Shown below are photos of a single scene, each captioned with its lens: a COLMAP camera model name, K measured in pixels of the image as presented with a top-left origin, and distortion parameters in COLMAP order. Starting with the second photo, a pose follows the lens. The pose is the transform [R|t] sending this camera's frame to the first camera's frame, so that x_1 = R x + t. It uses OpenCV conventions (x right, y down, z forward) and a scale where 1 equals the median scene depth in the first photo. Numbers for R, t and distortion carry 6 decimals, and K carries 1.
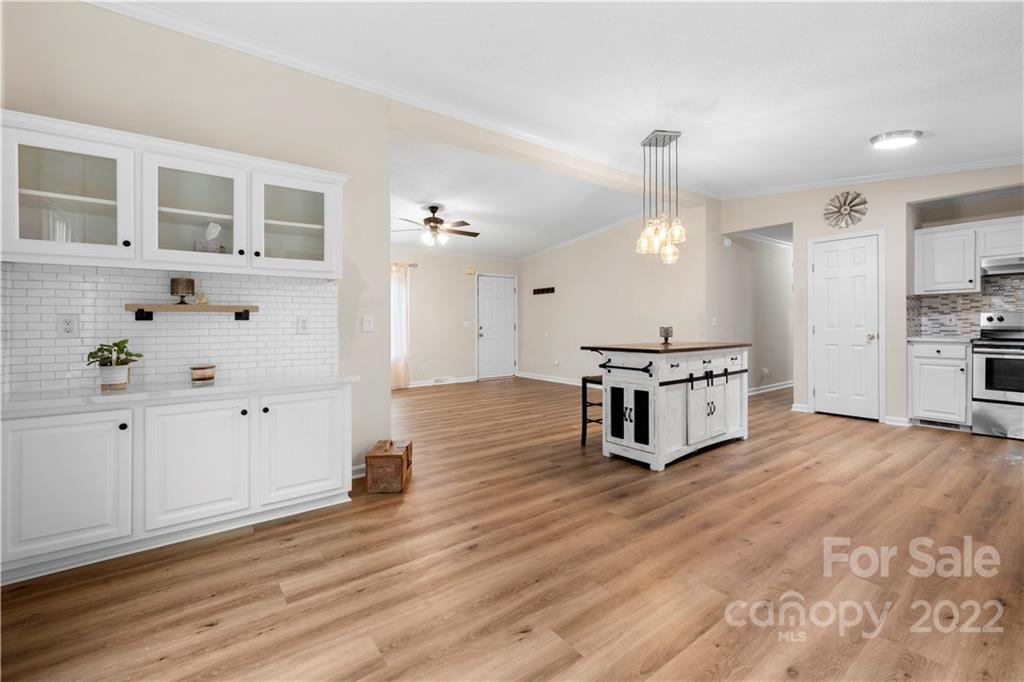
lens RADIAL K [[422.3, 0, 524.2], [0, 422.3, 323.4], [0, 0, 1]] dist [0.001823, -0.002008]
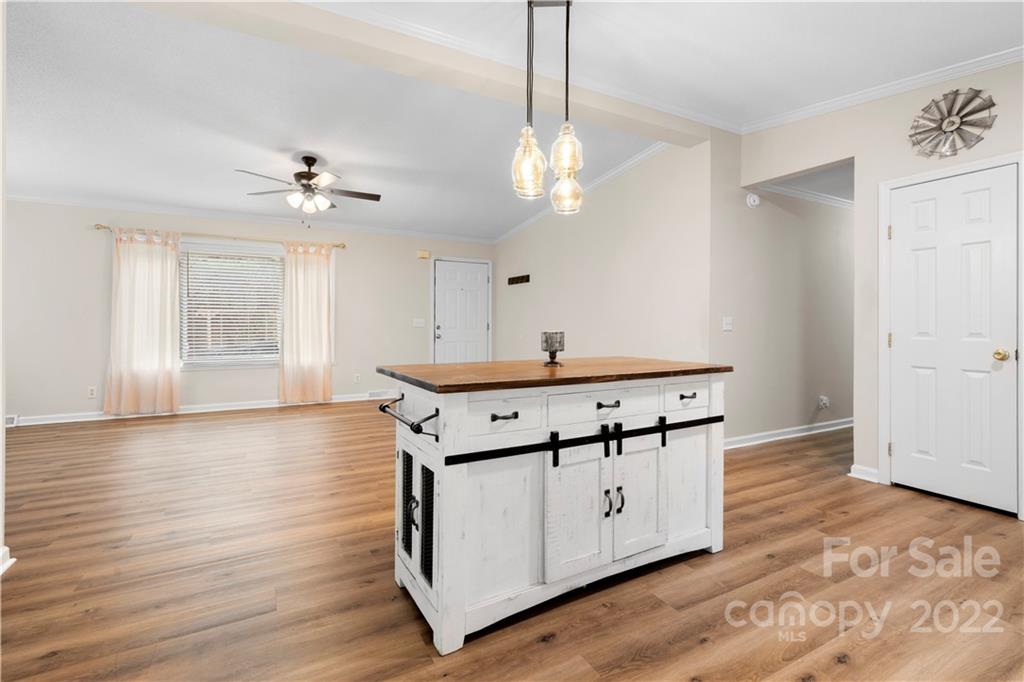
lens RADIAL K [[449.7, 0, 528.3], [0, 449.7, 319.1], [0, 0, 1]] dist [0.002530, 0.000189]
pose [[0.989807, 0.011996, -0.141907, 0.315115], [-0.012870, 0.999903, -0.005239, -0.003705], [0.141830, 0.007012, 0.989866, 0.357559]]
